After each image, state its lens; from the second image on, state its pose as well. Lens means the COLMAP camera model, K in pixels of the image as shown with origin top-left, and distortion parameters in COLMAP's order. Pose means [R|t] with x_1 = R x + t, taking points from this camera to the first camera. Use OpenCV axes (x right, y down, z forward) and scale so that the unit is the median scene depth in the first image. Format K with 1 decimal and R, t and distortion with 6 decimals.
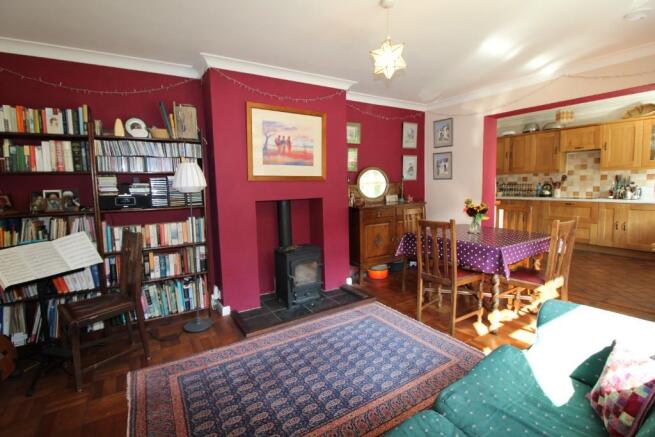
lens RADIAL K [[302.4, 0, 328.0], [0, 302.4, 212.7], [0, 0, 1]] dist [-0.025727, -0.000382]
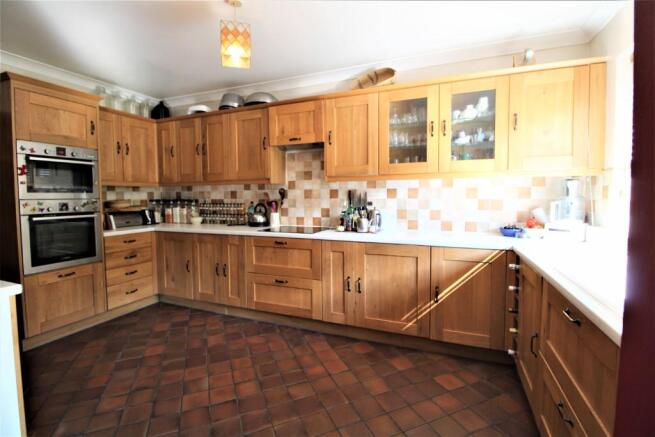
lens RADIAL K [[302.4, 0, 328.0], [0, 302.4, 212.7], [0, 0, 1]] dist [-0.025727, -0.000382]
pose [[0.812791, -0.007144, 0.582511, 0.583759], [0.038557, 0.998392, -0.041555, -0.057743], [-0.581278, 0.056236, 0.811760, 0.528683]]
